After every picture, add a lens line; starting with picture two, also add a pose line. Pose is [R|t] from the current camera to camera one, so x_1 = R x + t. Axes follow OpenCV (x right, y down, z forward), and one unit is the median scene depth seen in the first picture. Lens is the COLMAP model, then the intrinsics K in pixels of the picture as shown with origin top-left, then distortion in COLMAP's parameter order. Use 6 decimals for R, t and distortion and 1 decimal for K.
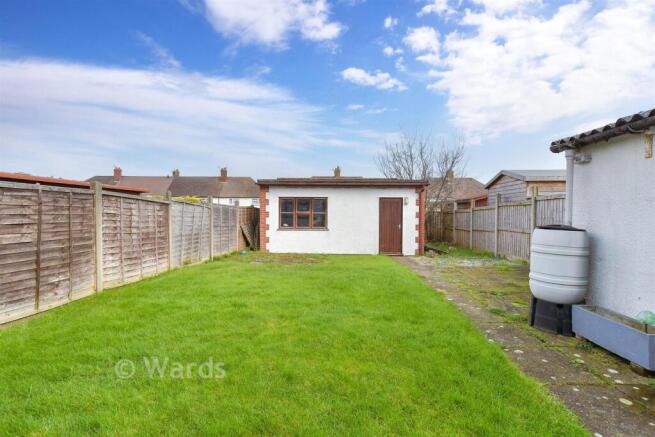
lens RADIAL K [[308.6, 0, 326.2], [0, 308.6, 217.4], [0, 0, 1]] dist [-0.003875, -0.000651]
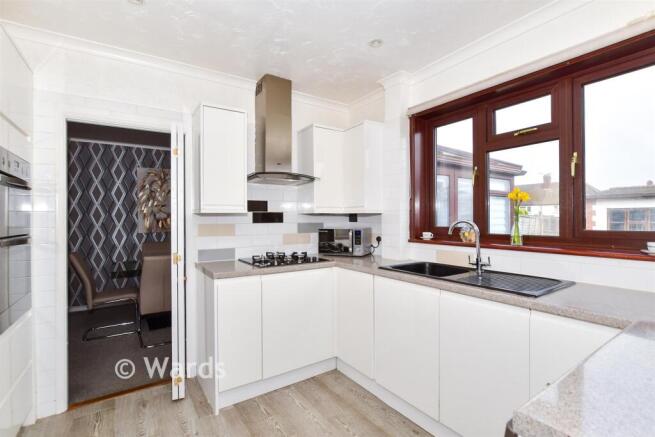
lens RADIAL K [[308.6, 0, 325.1], [0, 308.6, 217.4], [0, 0, 1]] dist [-0.003875, -0.000651]
pose [[0.588360, -0.006083, -0.808576, 0.152506], [-0.012681, 0.999779, -0.016749, -0.001644], [0.808500, 0.020107, 0.588153, -0.510463]]
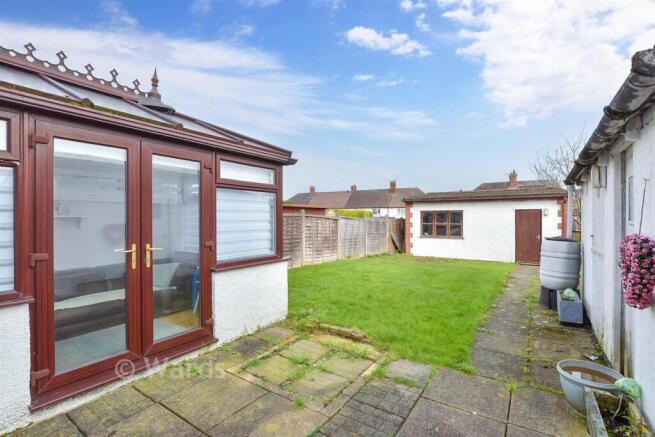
lens RADIAL K [[308.6, 0, 326.4], [0, 308.6, 219.5], [0, 0, 1]] dist [-0.003875, -0.000651]
pose [[0.852671, -0.005222, -0.522423, 0.171922], [-0.004555, 0.999838, -0.017429, -0.008583], [0.522429, 0.017241, 0.852508, -0.250109]]
